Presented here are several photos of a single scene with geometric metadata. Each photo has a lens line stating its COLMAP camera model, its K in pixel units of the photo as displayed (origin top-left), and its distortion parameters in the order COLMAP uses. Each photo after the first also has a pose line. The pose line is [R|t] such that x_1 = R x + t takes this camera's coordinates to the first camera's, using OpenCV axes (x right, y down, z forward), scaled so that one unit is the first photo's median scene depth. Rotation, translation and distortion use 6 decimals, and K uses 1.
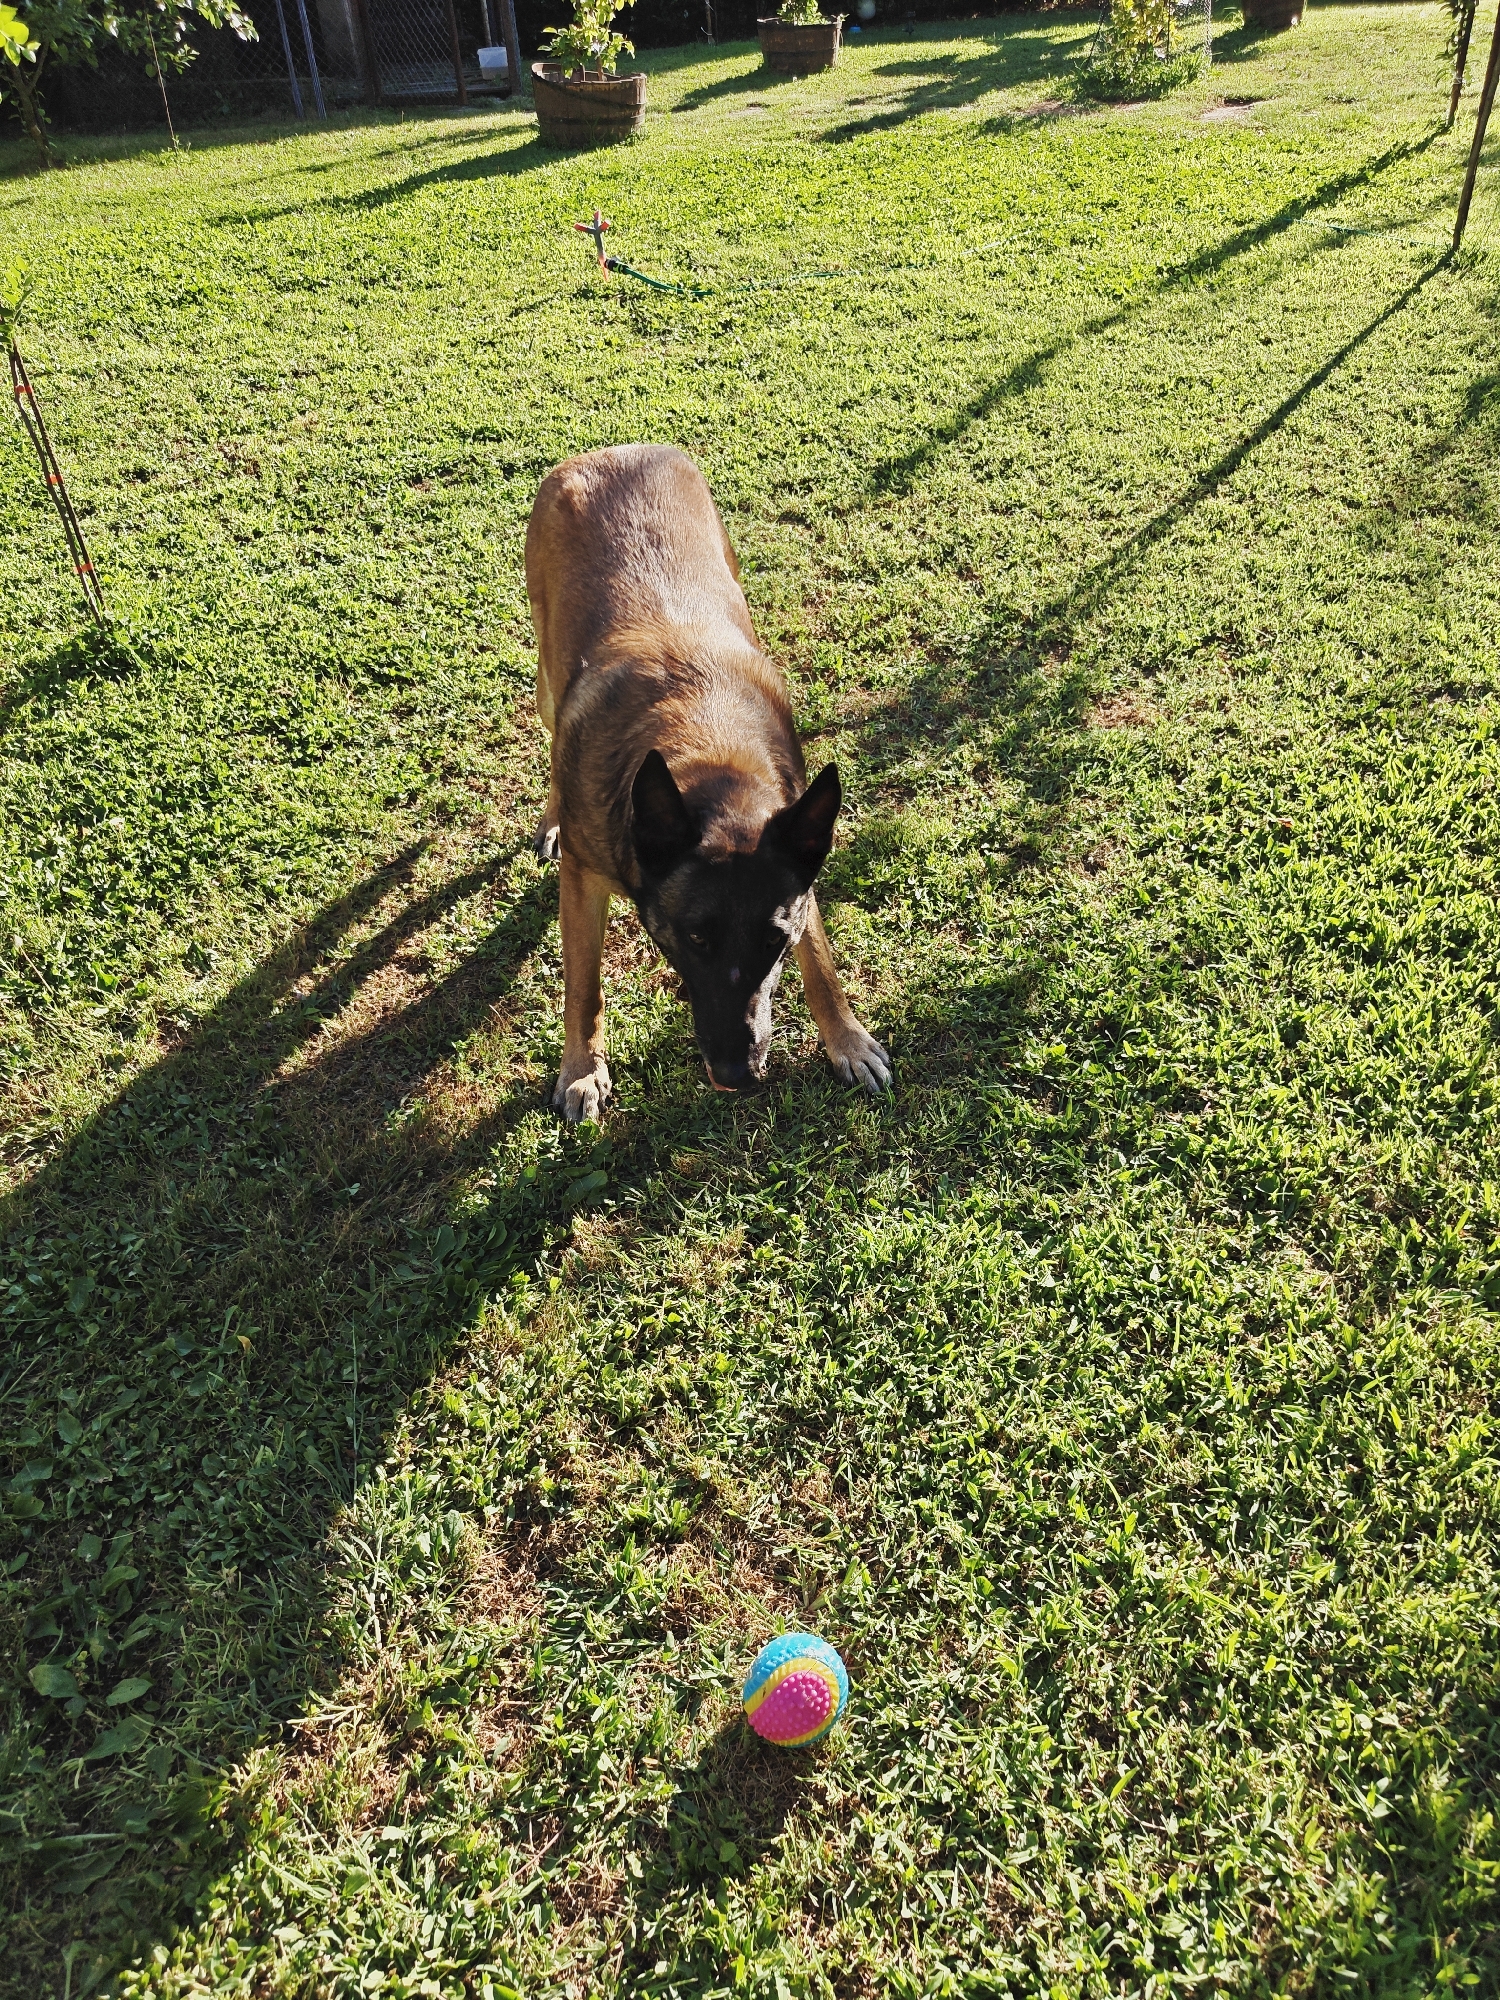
lens RADIAL K [[1381.3, 0, 765.9], [0, 1381.3, 991.5], [0, 0, 1]] dist [-0.000803, 0.004991]
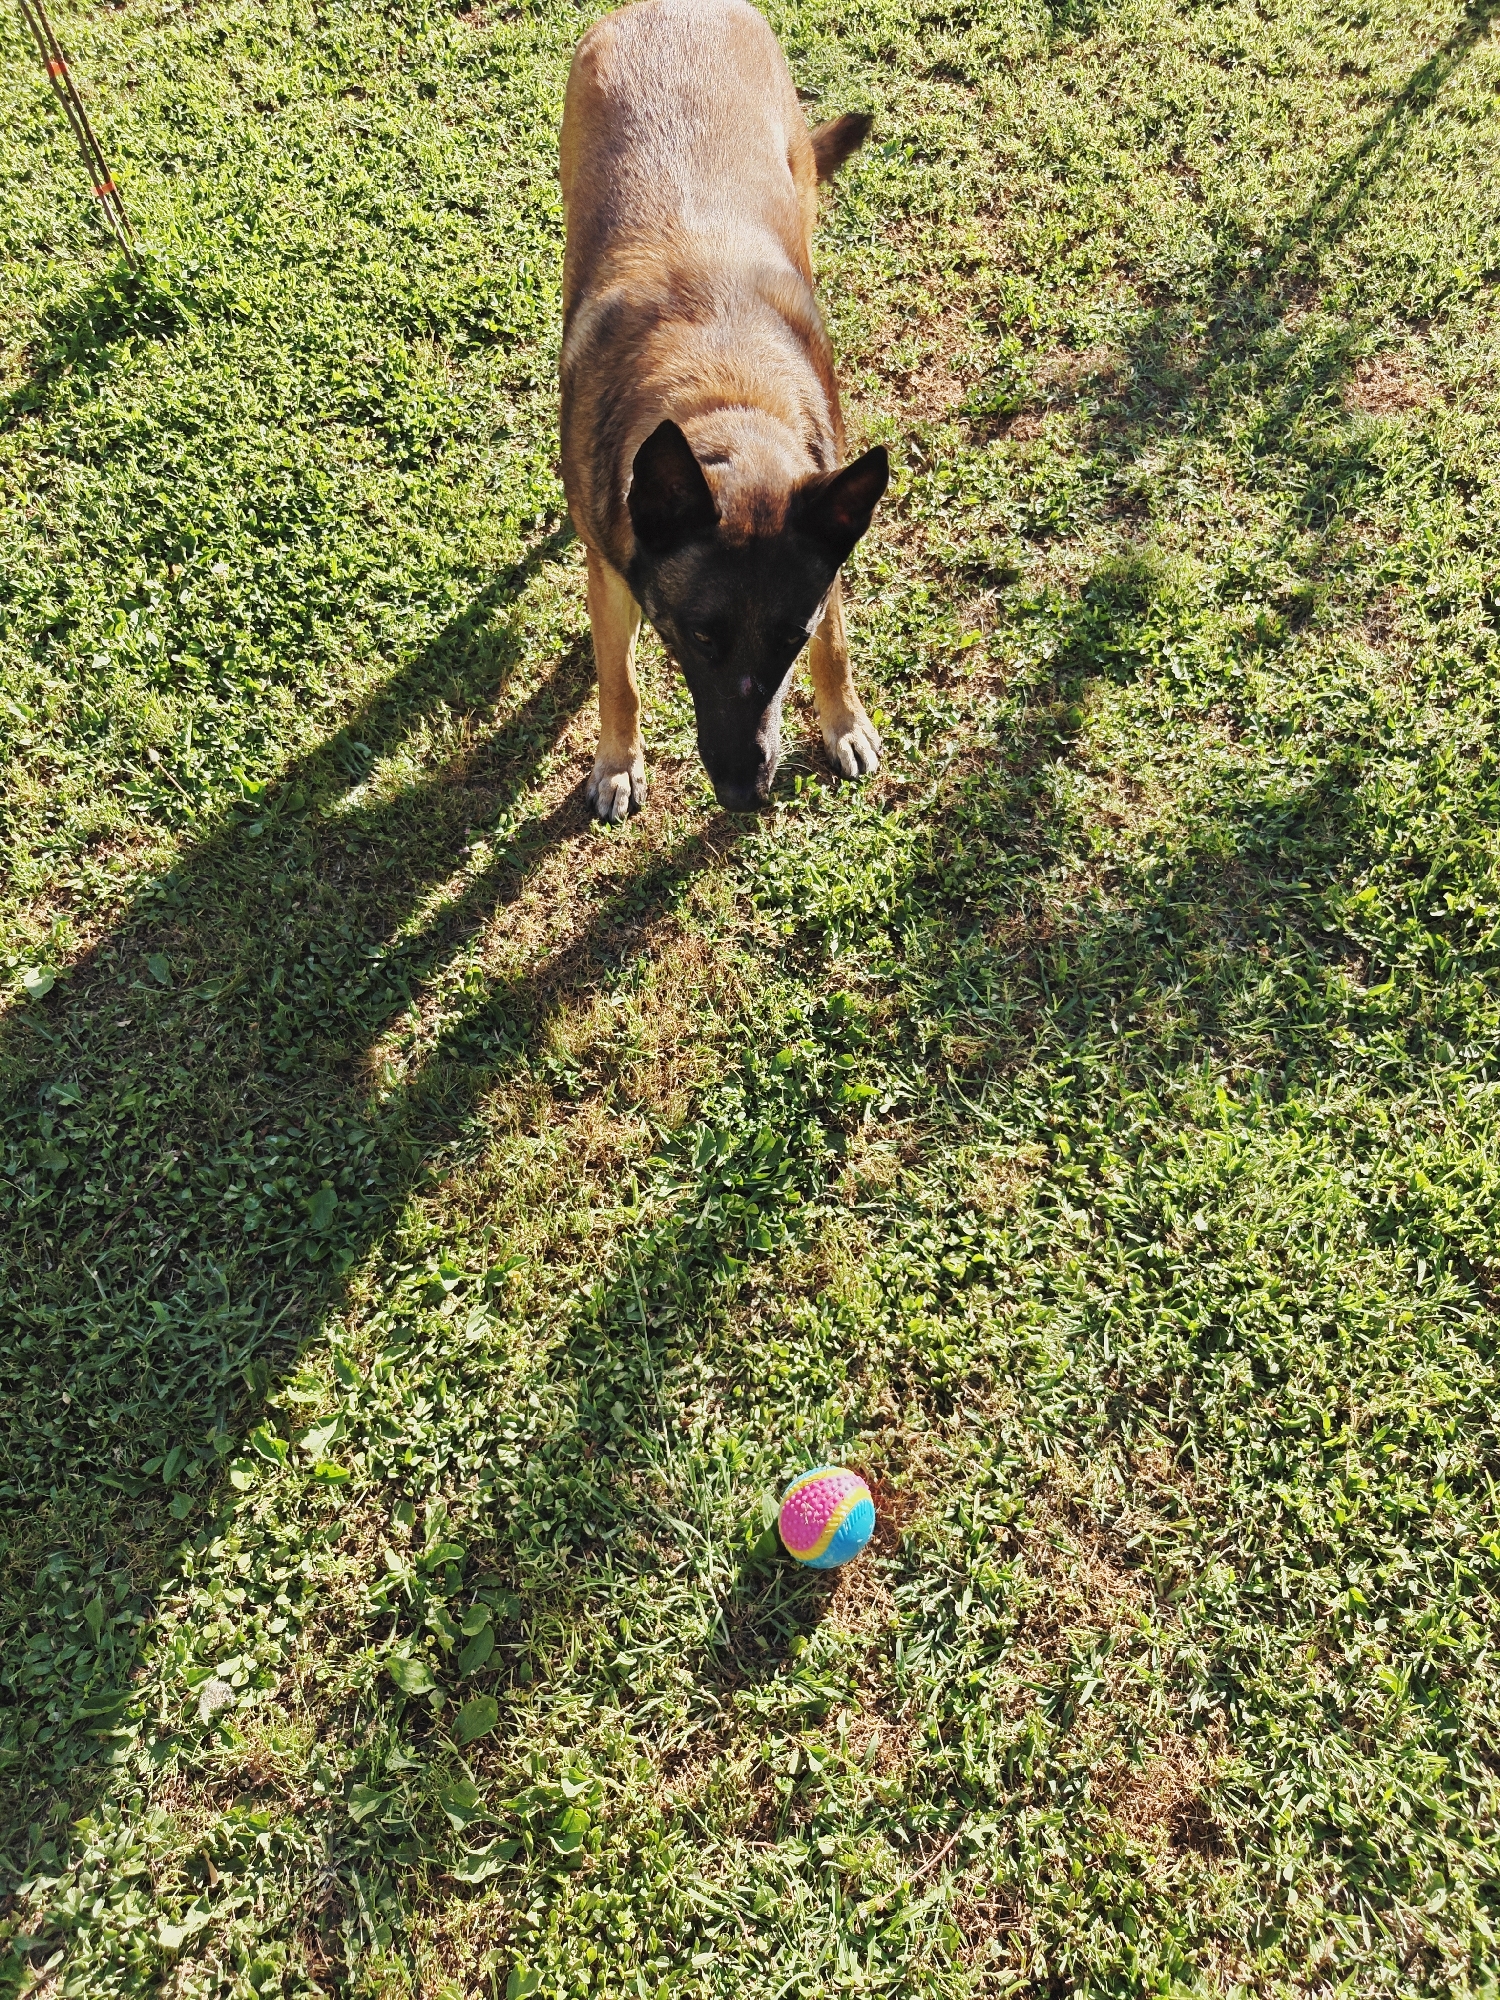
lens RADIAL K [[1405.4, 0, 758.1], [0, 1405.4, 996.8], [0, 0, 1]] dist [-0.023178, 0.025537]
pose [[0.999968, 0.001117, -0.007967, -0.116376], [0.001434, 0.949718, 0.313103, -0.124024], [0.007916, -0.313104, 0.949686, 0.092670]]
